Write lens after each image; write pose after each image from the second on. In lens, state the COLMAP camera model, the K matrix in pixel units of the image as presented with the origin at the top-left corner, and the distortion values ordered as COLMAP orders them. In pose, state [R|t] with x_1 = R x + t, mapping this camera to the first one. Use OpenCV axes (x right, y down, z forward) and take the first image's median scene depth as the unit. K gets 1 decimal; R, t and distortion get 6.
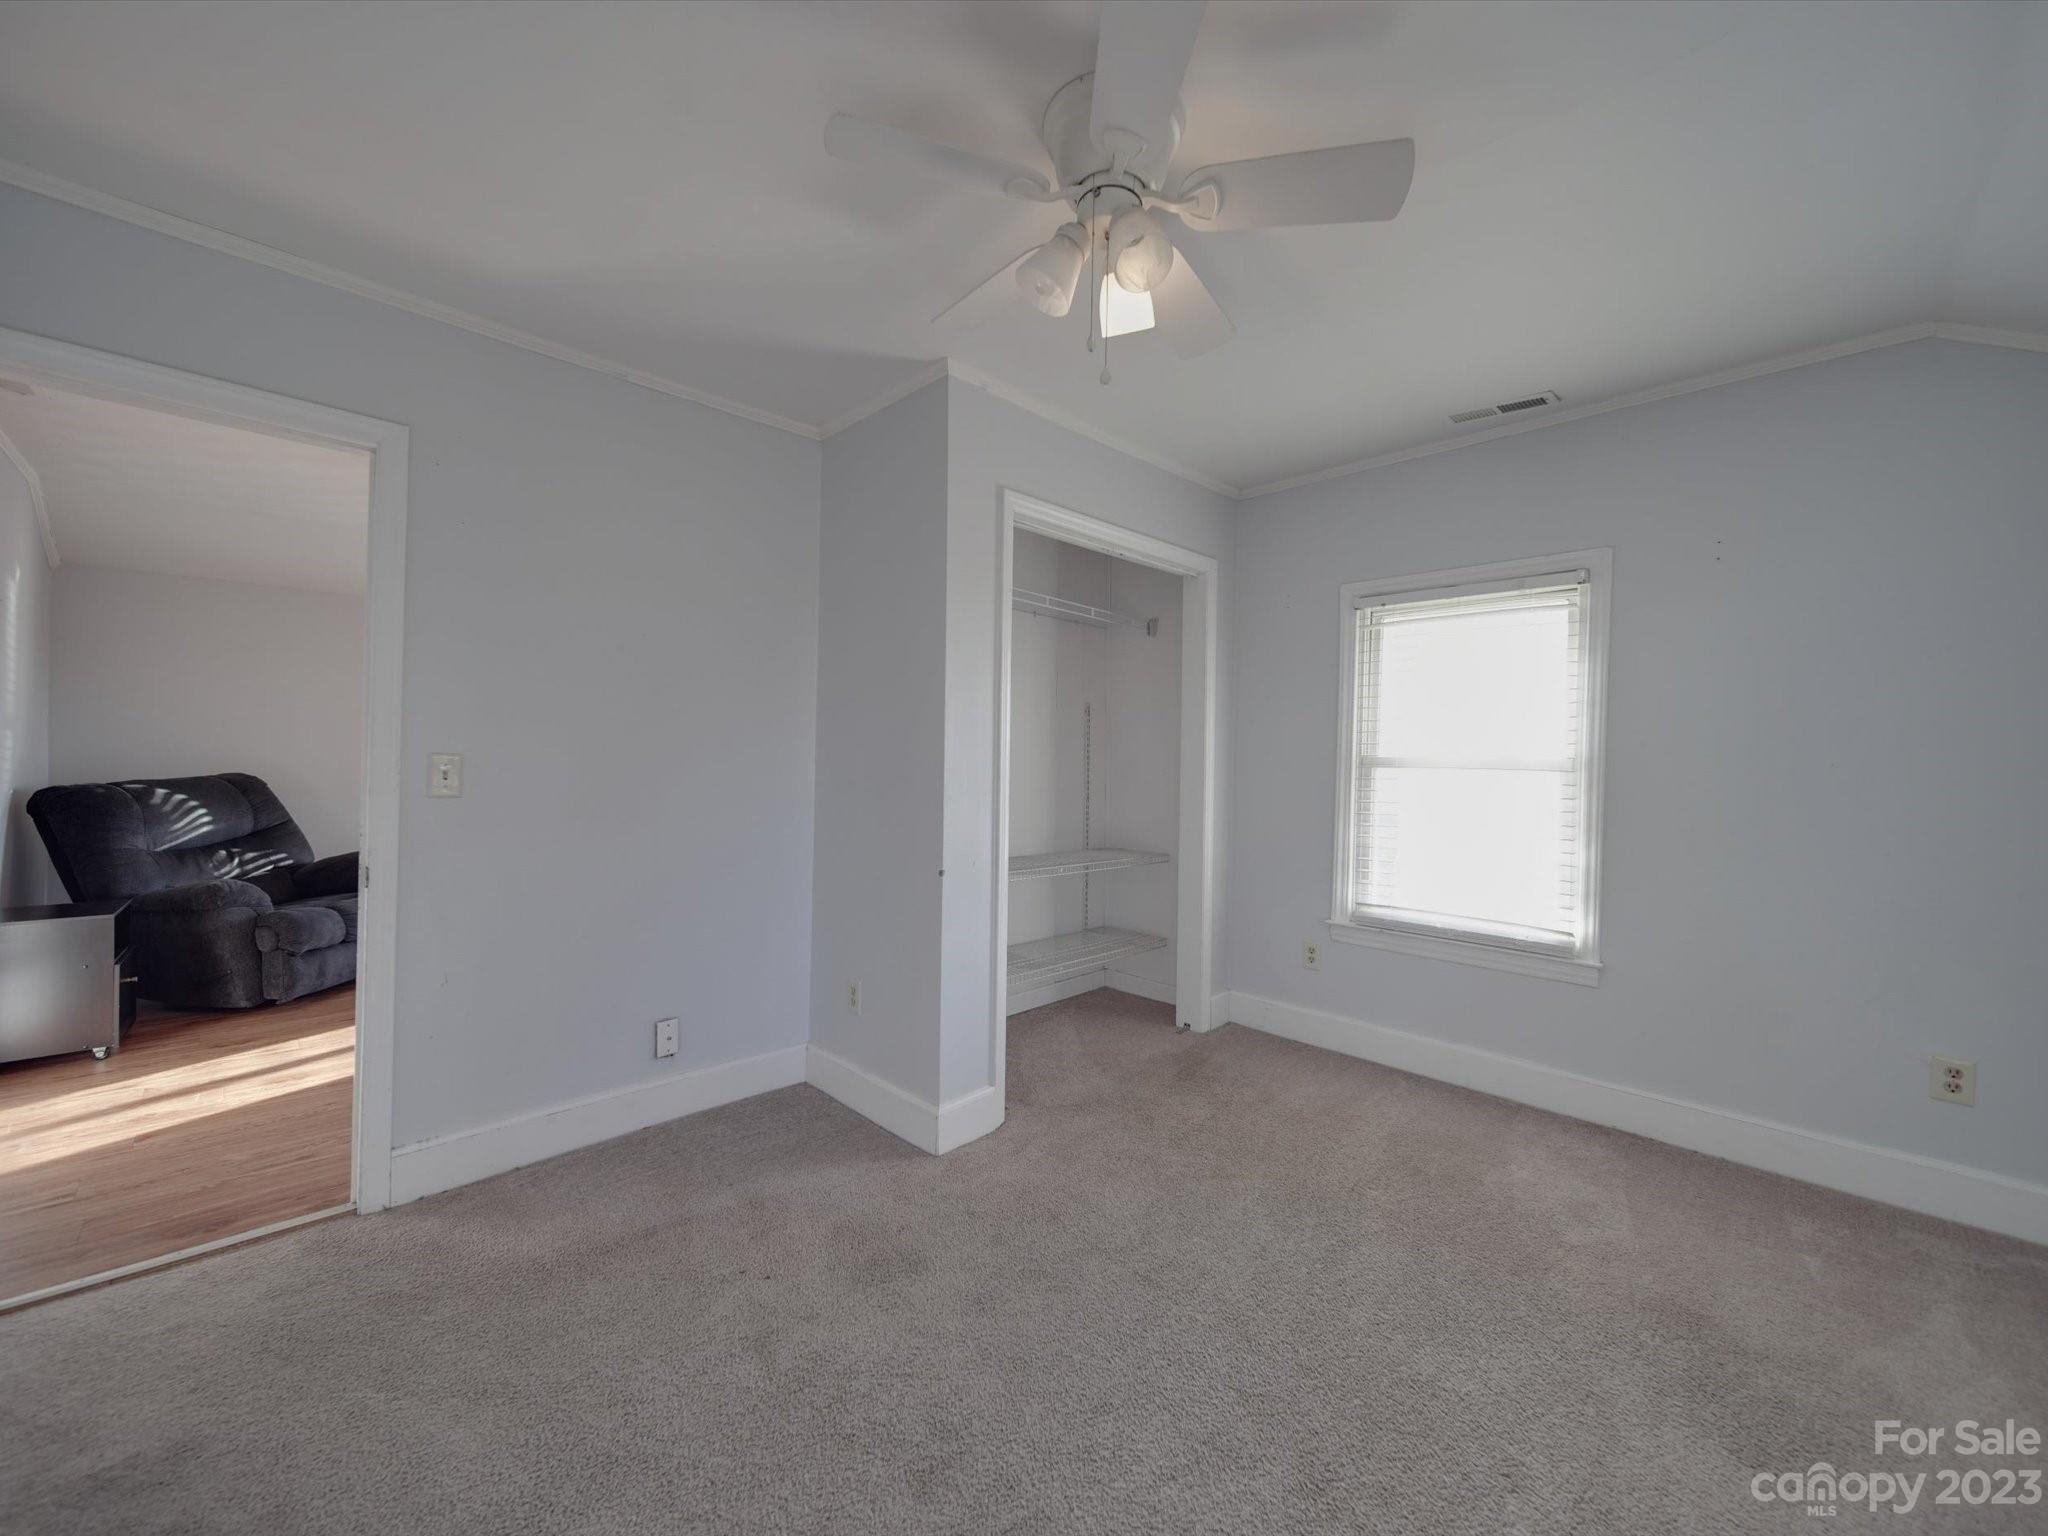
lens RADIAL K [[796.7, 0, 1032.9], [0, 796.7, 765.3], [0, 0, 1]] dist [-0.000174, -0.001461]
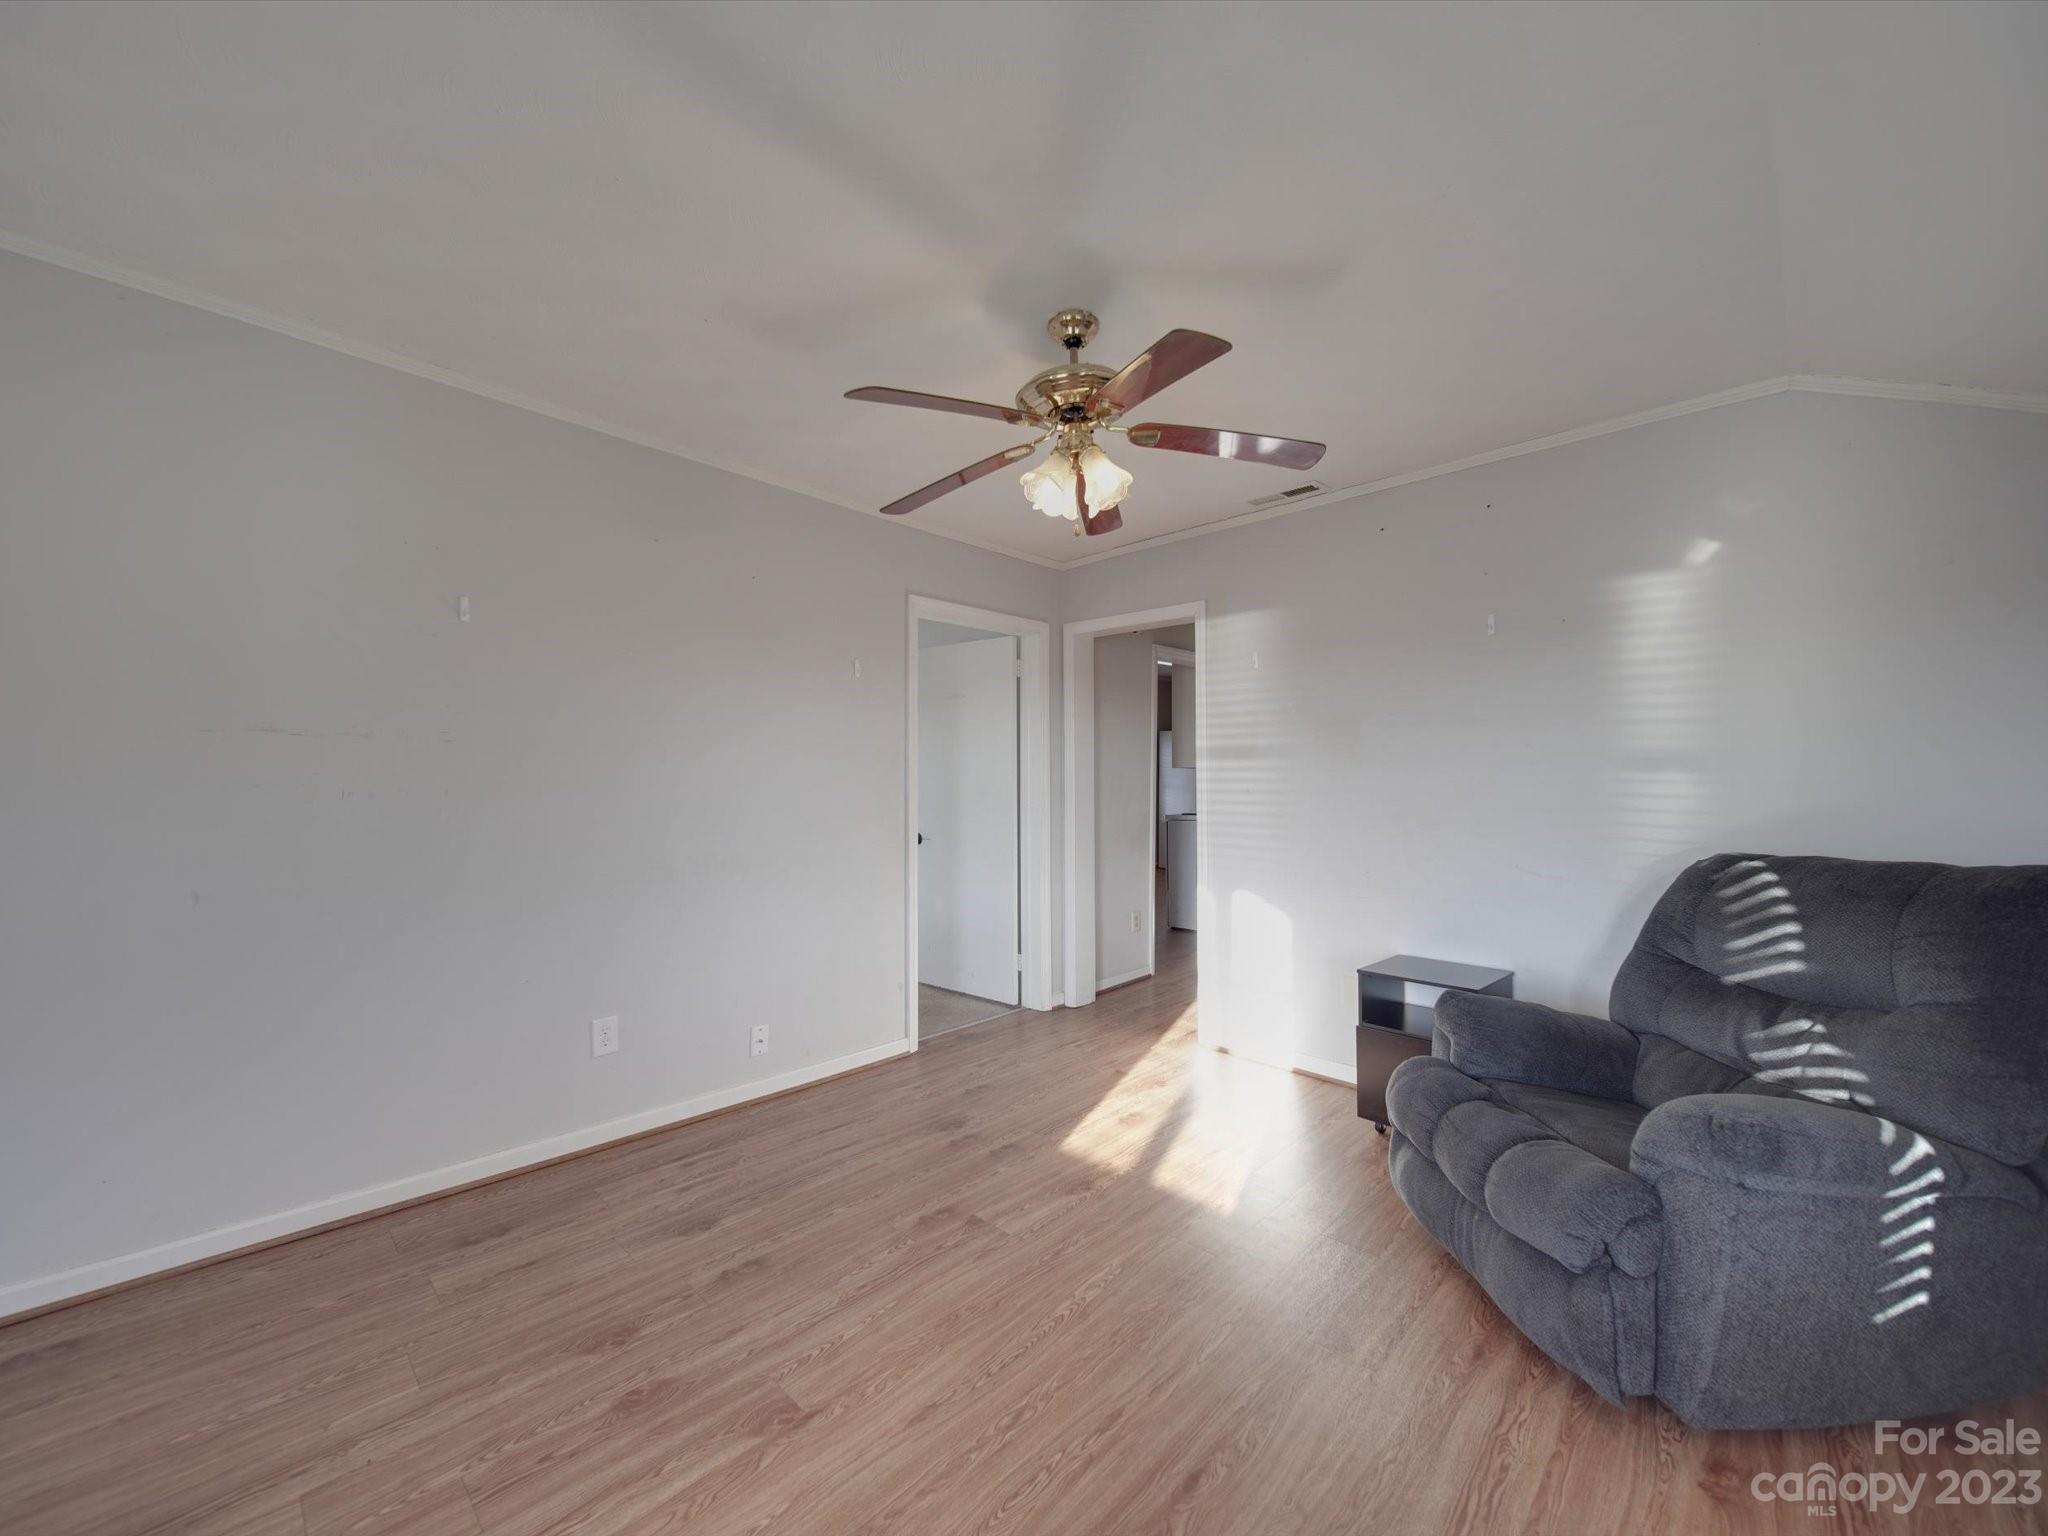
lens RADIAL K [[796.7, 0, 1027.8], [0, 796.7, 767.1], [0, 0, 1]] dist [-0.000174, -0.001461]
pose [[-0.999932, -0.011397, 0.002662, -0.580197], [-0.011436, 0.999820, -0.015164, -0.027049], [-0.002488, -0.015193, -0.999881, 1.482307]]
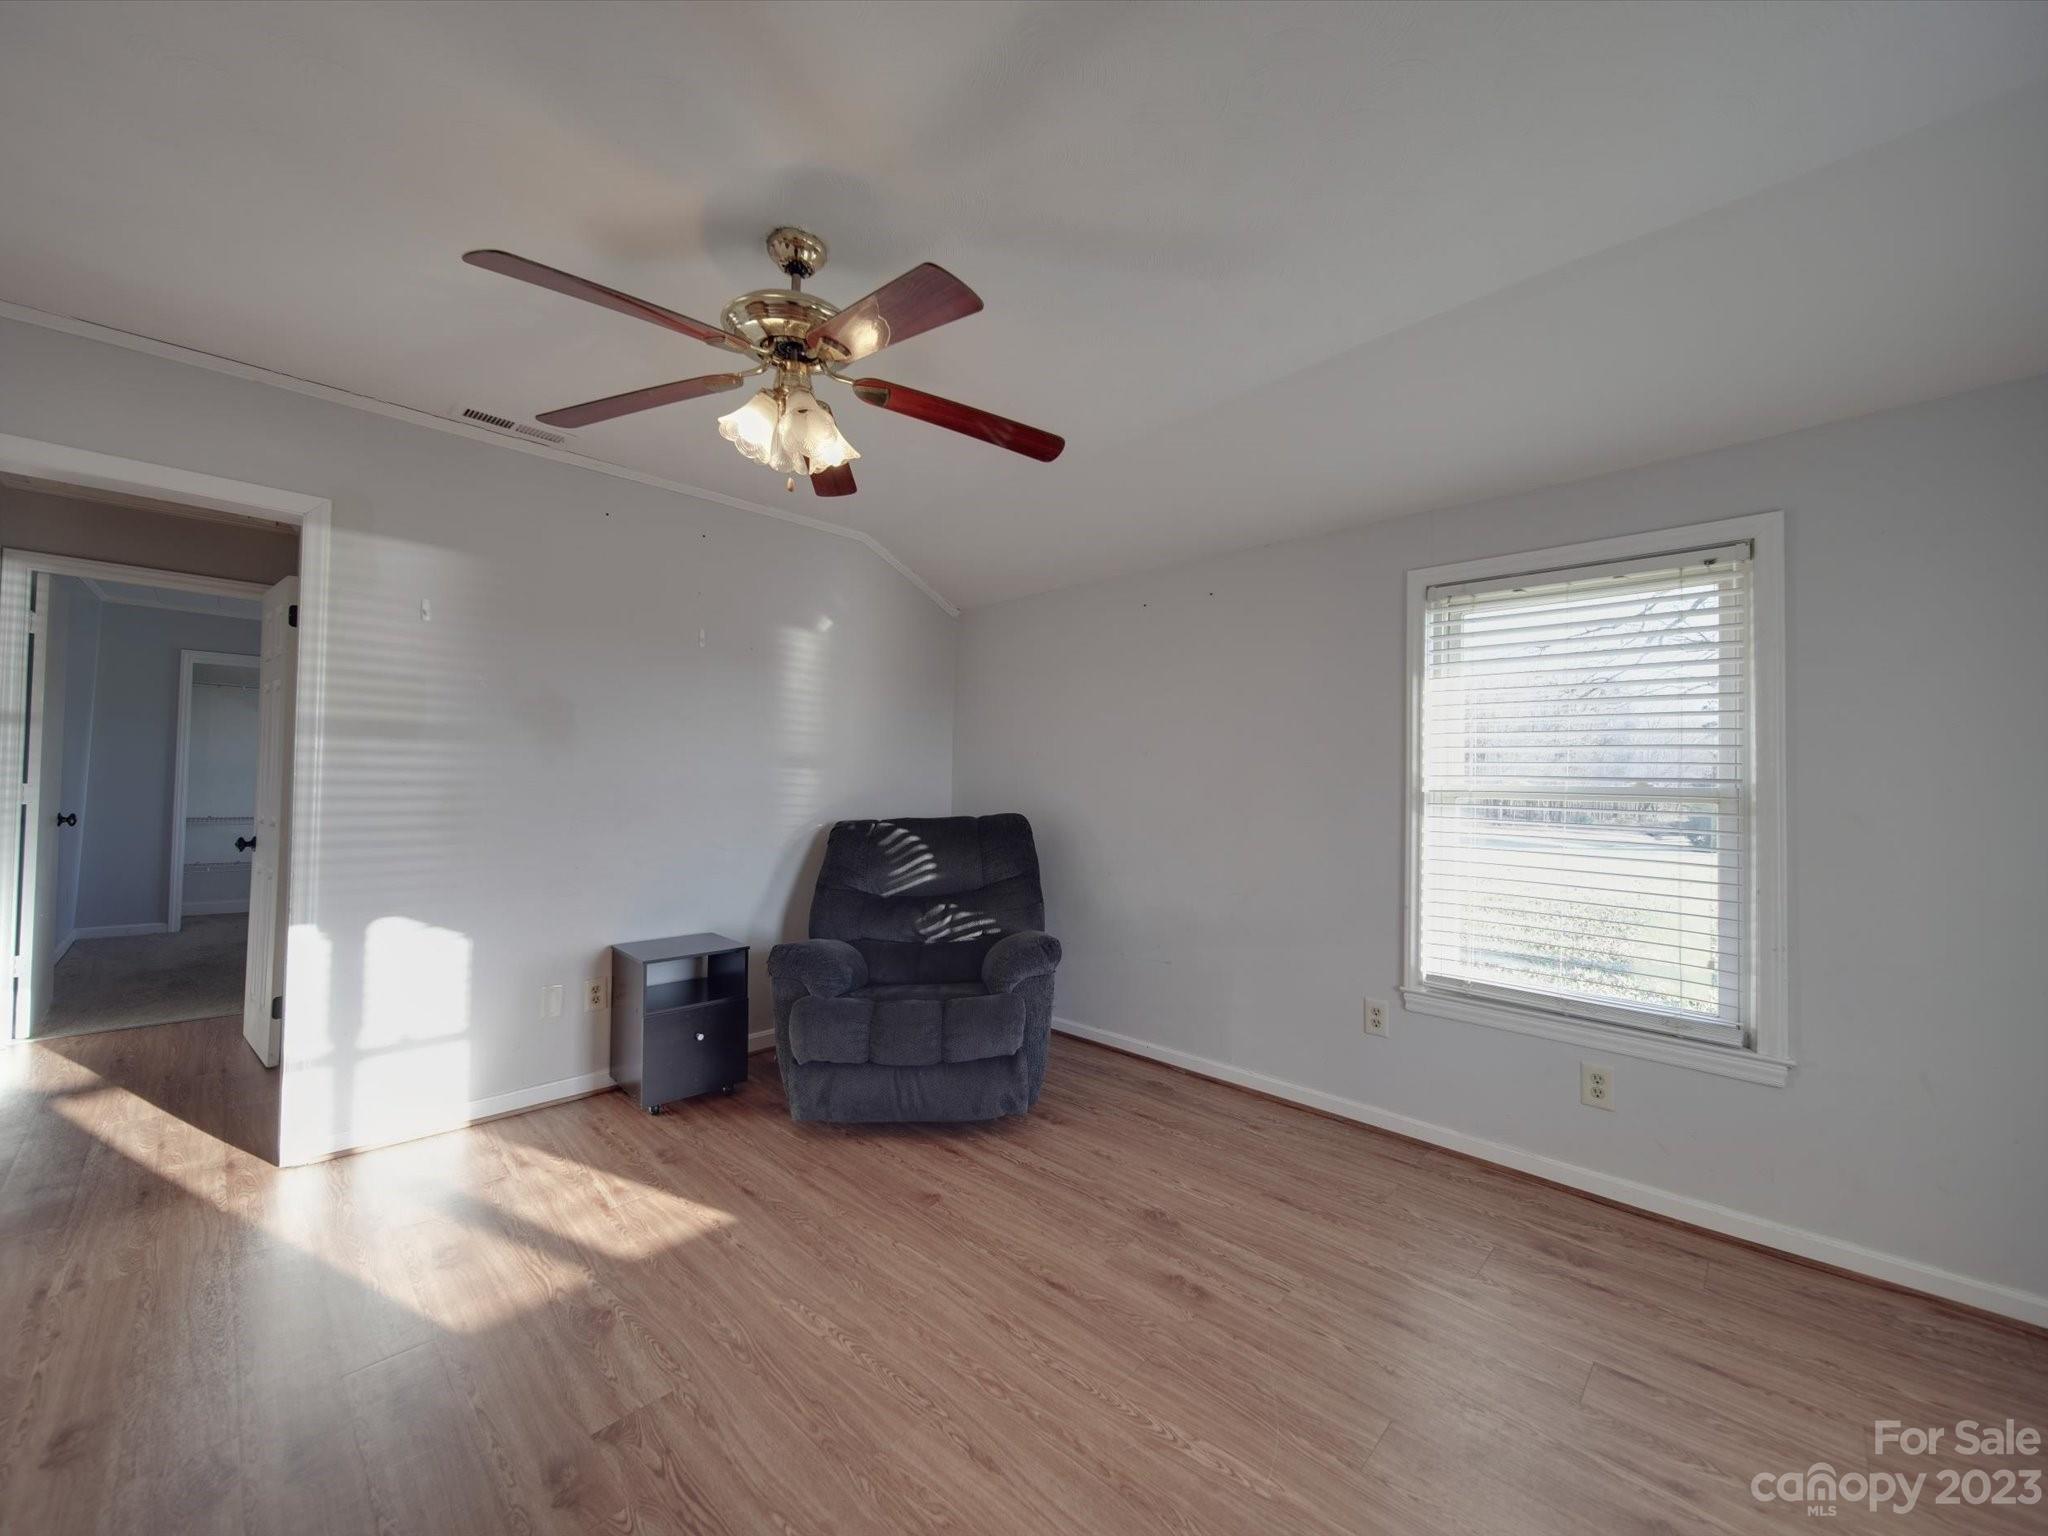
lens RADIAL K [[796.7, 0, 1022.5], [0, 796.7, 763.3], [0, 0, 1]] dist [-0.000174, -0.001461]
pose [[-0.005358, -0.034353, -0.999395, -0.165209], [-0.012541, 0.999333, -0.034283, -0.016029], [0.999907, 0.012350, -0.005785, 1.105662]]
